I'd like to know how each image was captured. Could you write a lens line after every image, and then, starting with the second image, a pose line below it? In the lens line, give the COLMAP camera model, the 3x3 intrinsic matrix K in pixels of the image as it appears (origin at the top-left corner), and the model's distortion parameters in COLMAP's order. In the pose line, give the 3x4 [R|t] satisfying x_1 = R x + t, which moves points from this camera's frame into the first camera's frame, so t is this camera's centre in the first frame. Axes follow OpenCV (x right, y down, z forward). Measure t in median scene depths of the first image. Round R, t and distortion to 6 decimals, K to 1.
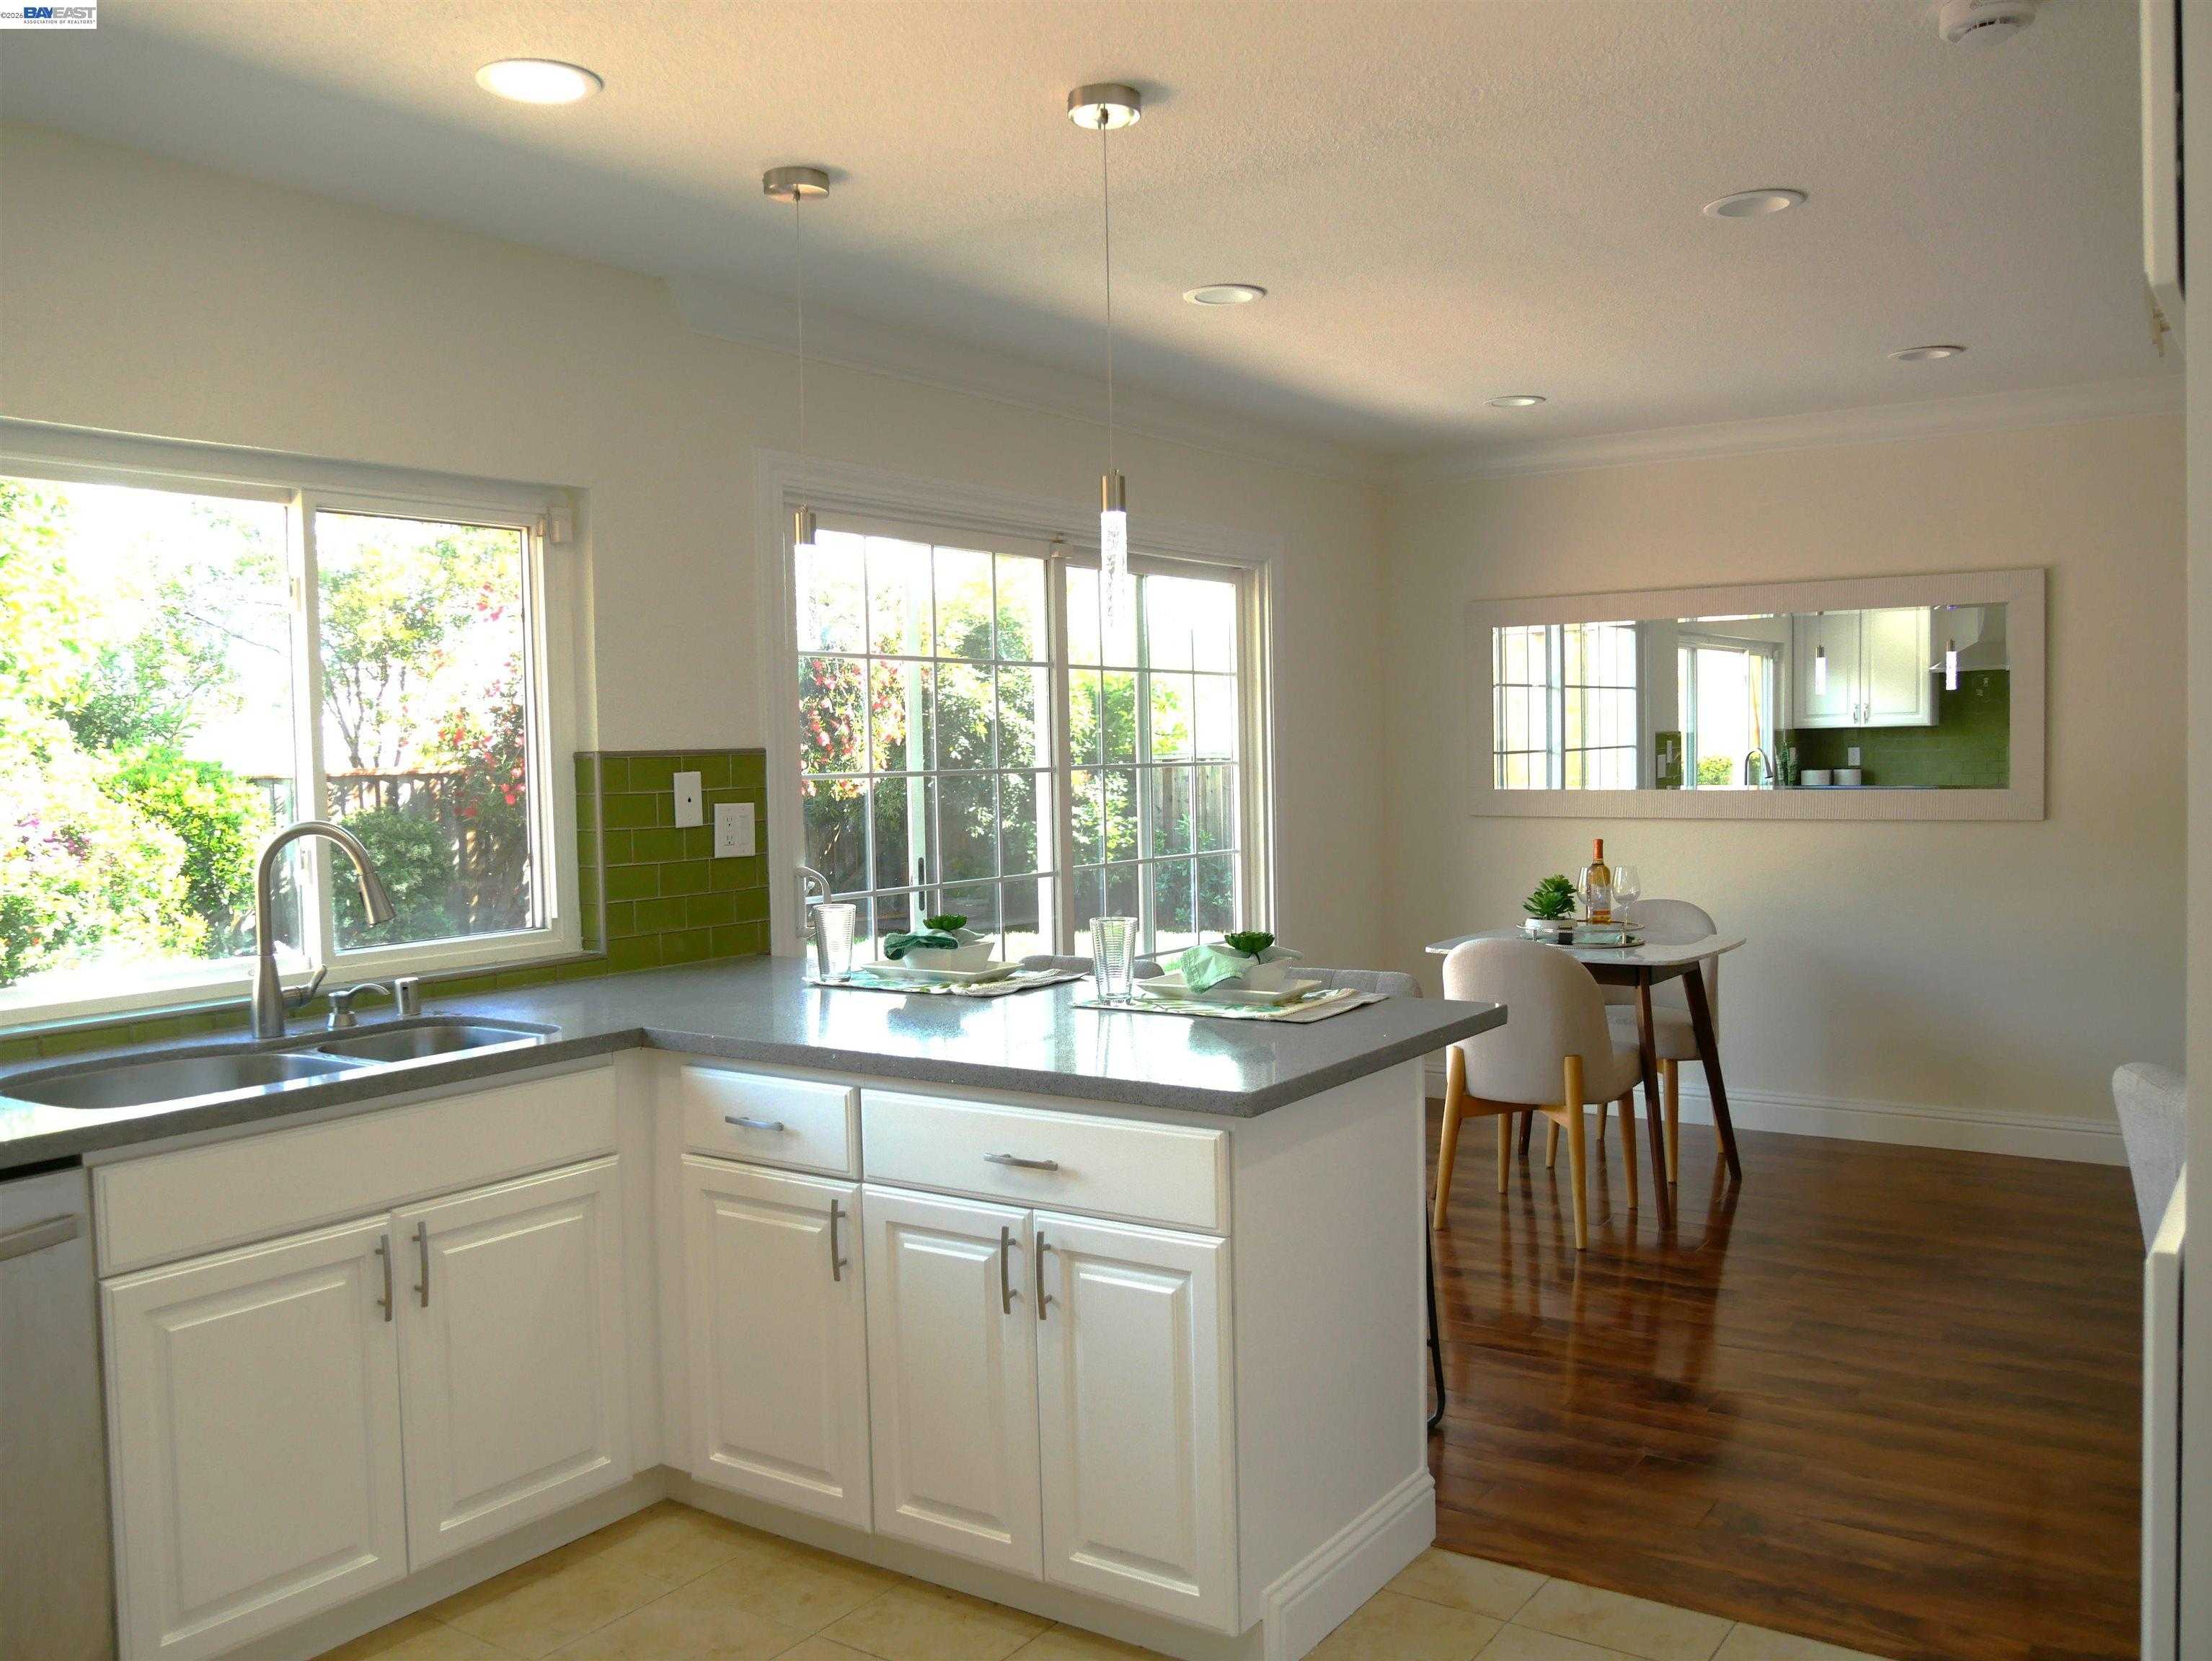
lens RADIAL K [[1860.6, 0, 1100.0], [0, 1860.6, 827.6], [0, 0, 1]] dist [-0.064345, 0.049144]
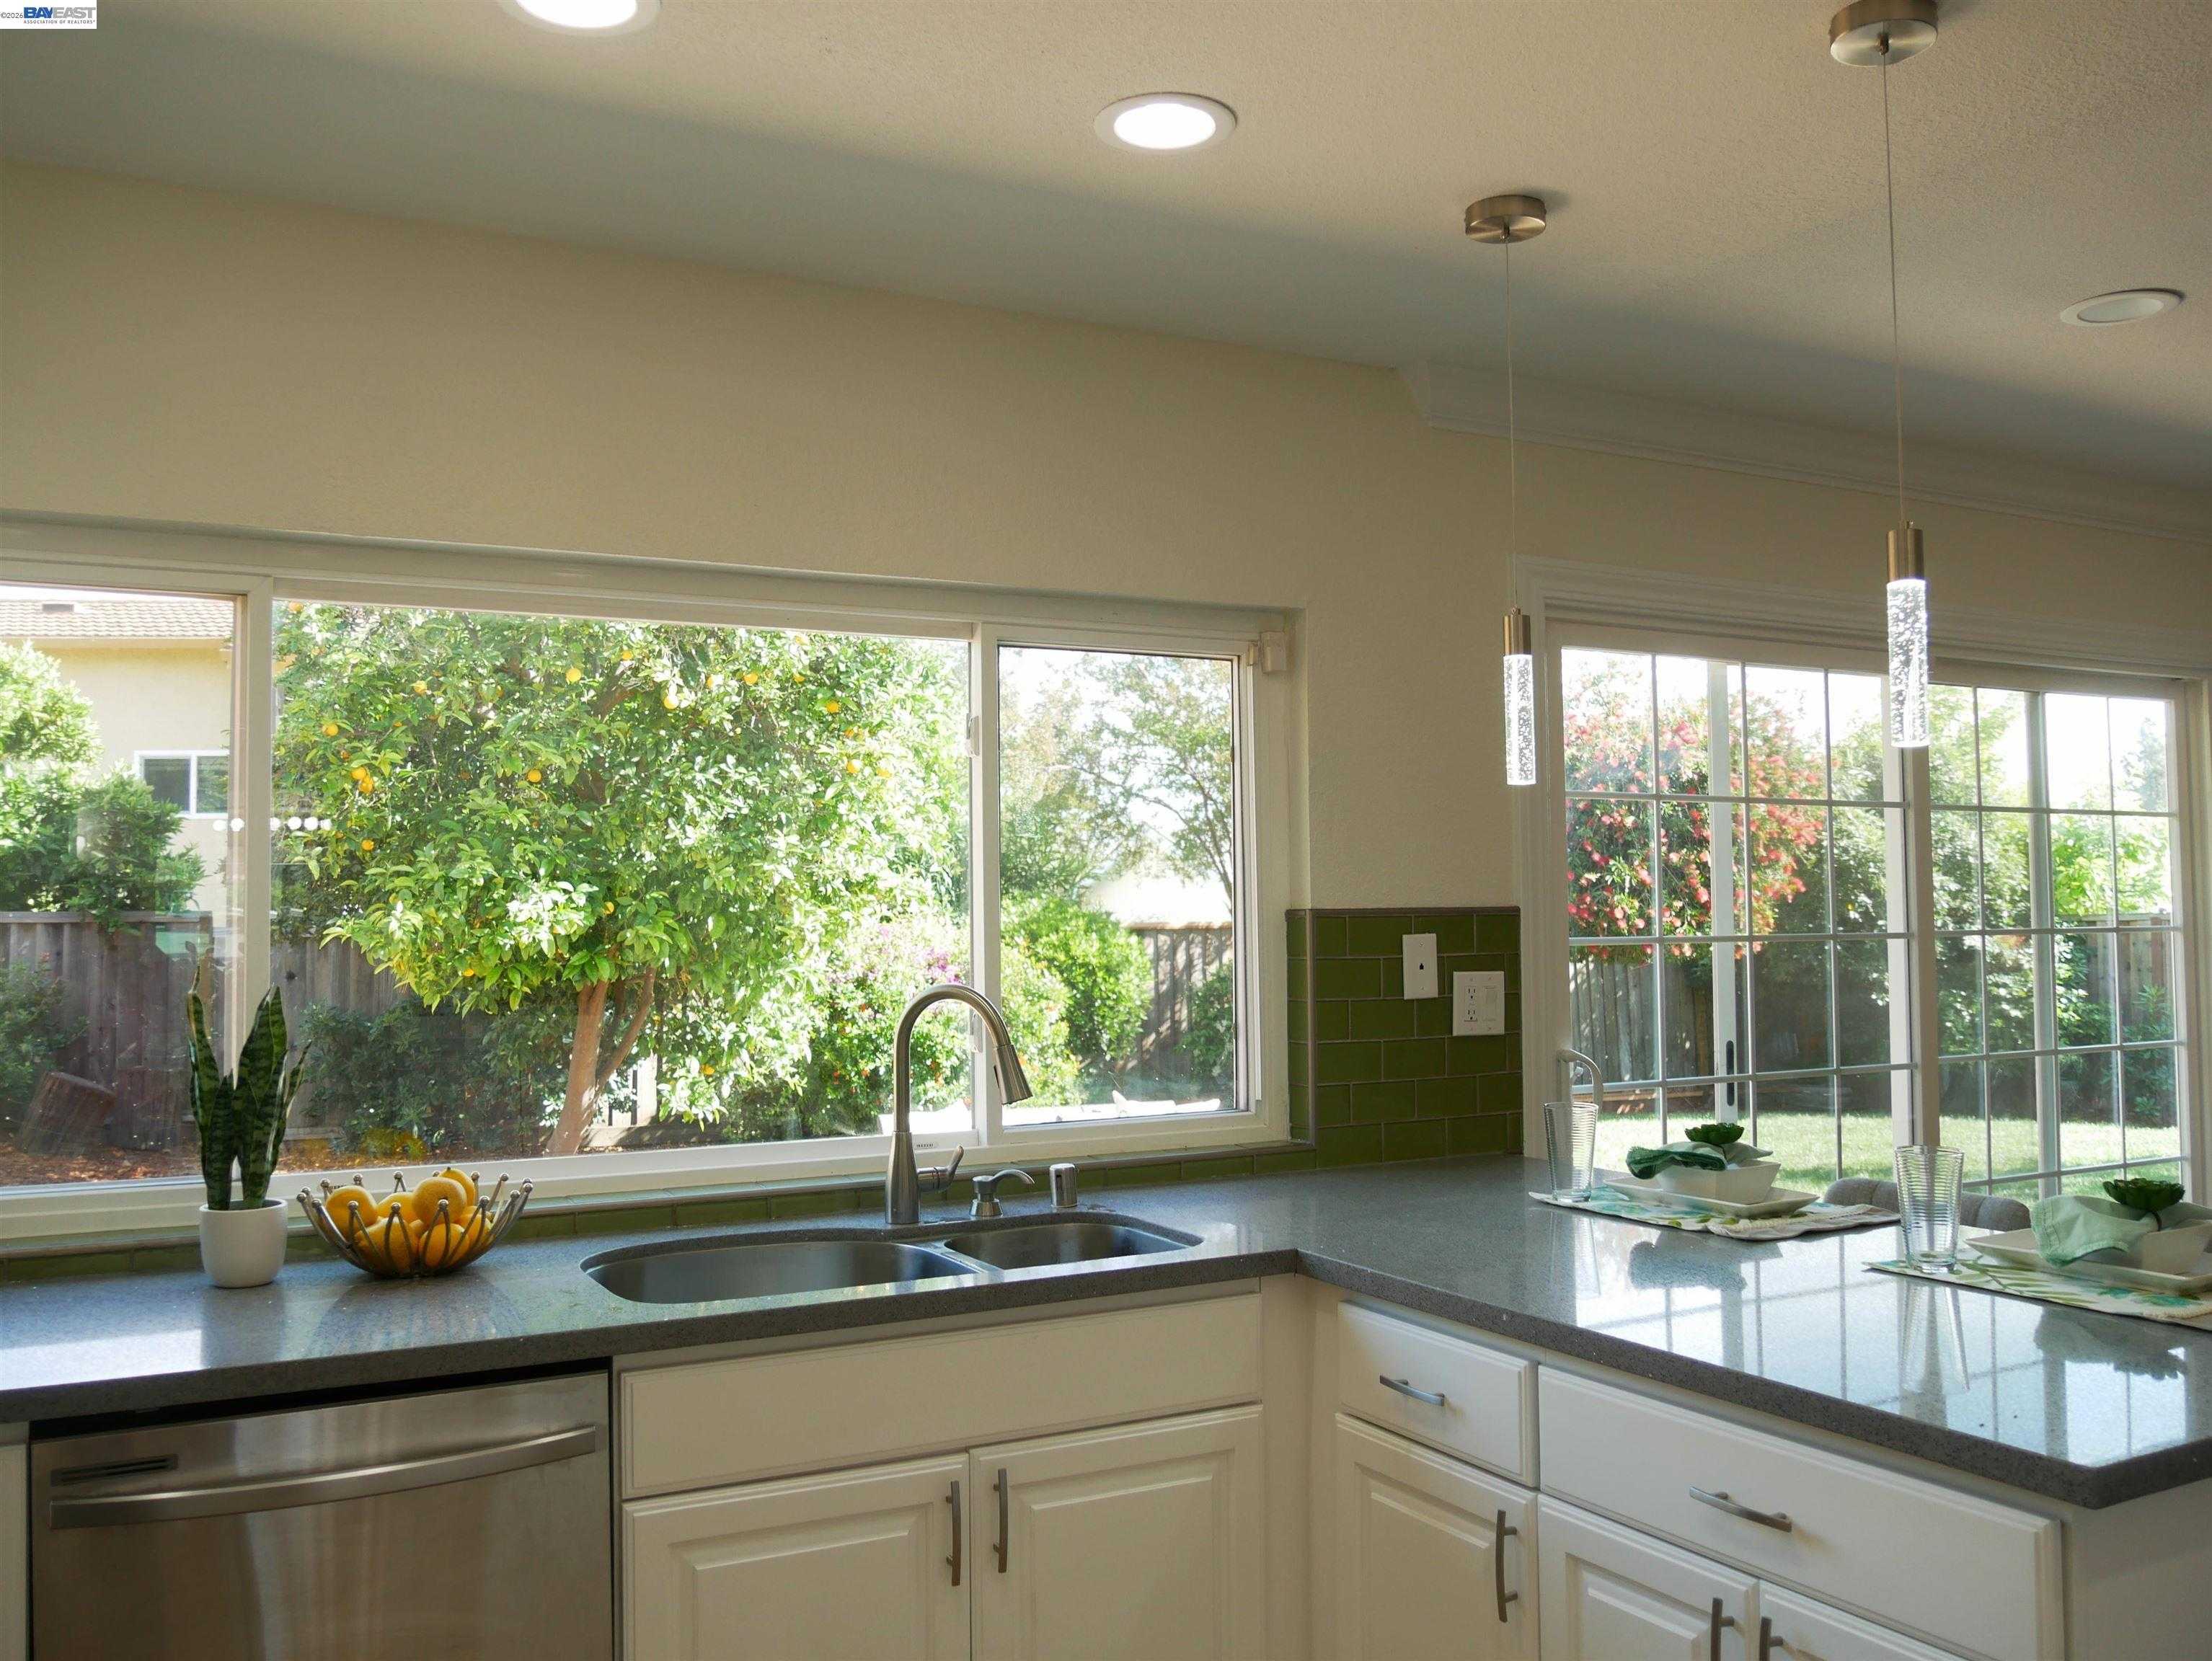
lens RADIAL K [[1860.6, 0, 1105.0], [0, 1860.6, 835.2], [0, 0, 1]] dist [-0.064345, 0.049144]
pose [[0.886871, -0.008555, -0.461937, 0.051196], [-0.027976, 0.997000, -0.072175, -0.011235], [0.461168, 0.076934, 0.883971, 0.206165]]
